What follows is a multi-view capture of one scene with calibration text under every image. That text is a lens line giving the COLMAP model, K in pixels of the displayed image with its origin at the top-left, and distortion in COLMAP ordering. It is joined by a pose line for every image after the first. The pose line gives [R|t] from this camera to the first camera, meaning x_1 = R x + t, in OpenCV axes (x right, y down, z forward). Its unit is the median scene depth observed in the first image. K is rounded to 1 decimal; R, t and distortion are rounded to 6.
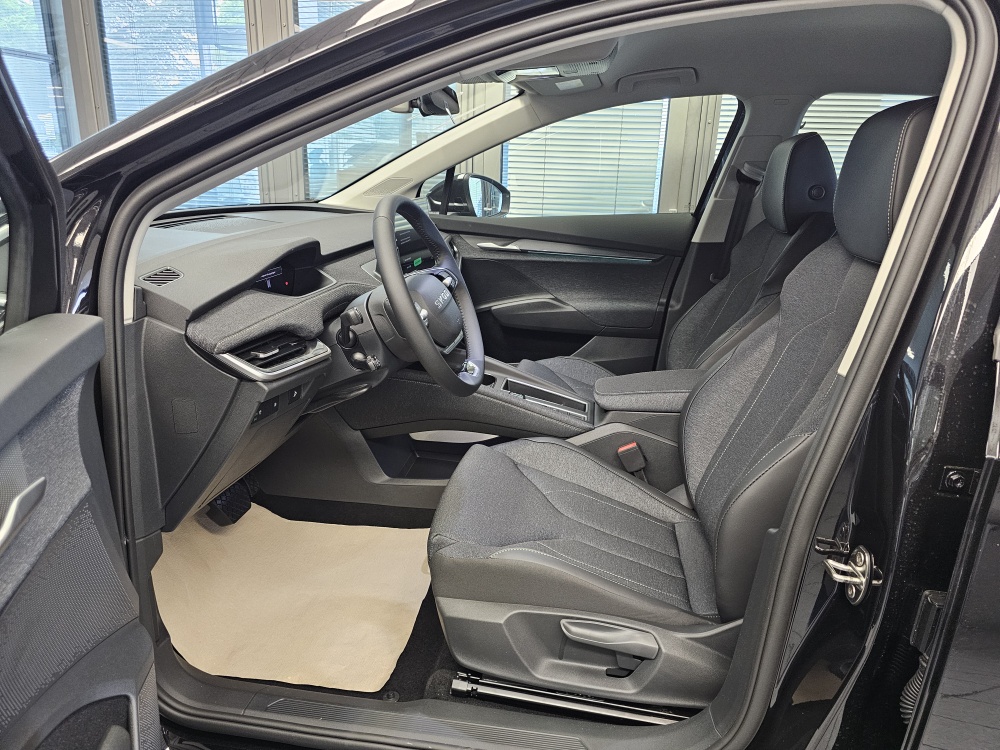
lens RADIAL K [[685.7, 0, 505.5], [0, 685.7, 364.9], [0, 0, 1]] dist [0.031514, -0.045200]
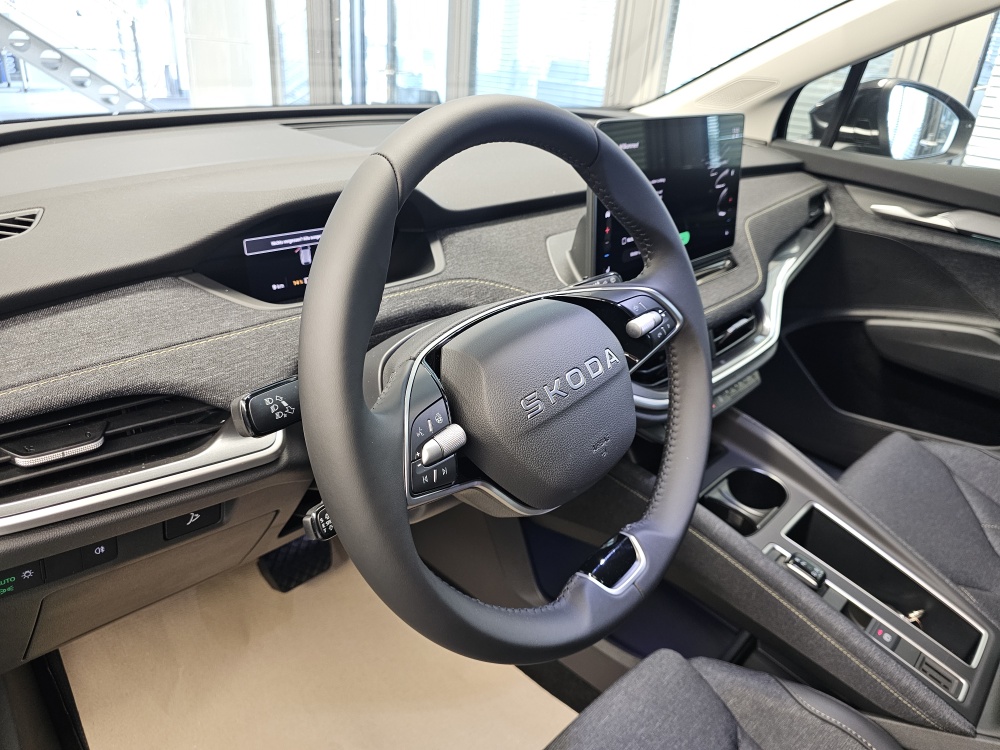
lens RADIAL K [[685.7, 0, 499.3], [0, 685.7, 376.3], [0, 0, 1]] dist [0.031514, -0.045200]
pose [[0.815597, 0.274603, -0.509309, 0.036664], [-0.203145, 0.960074, 0.192328, -0.087068], [0.541788, -0.053399, 0.838817, 0.343133]]
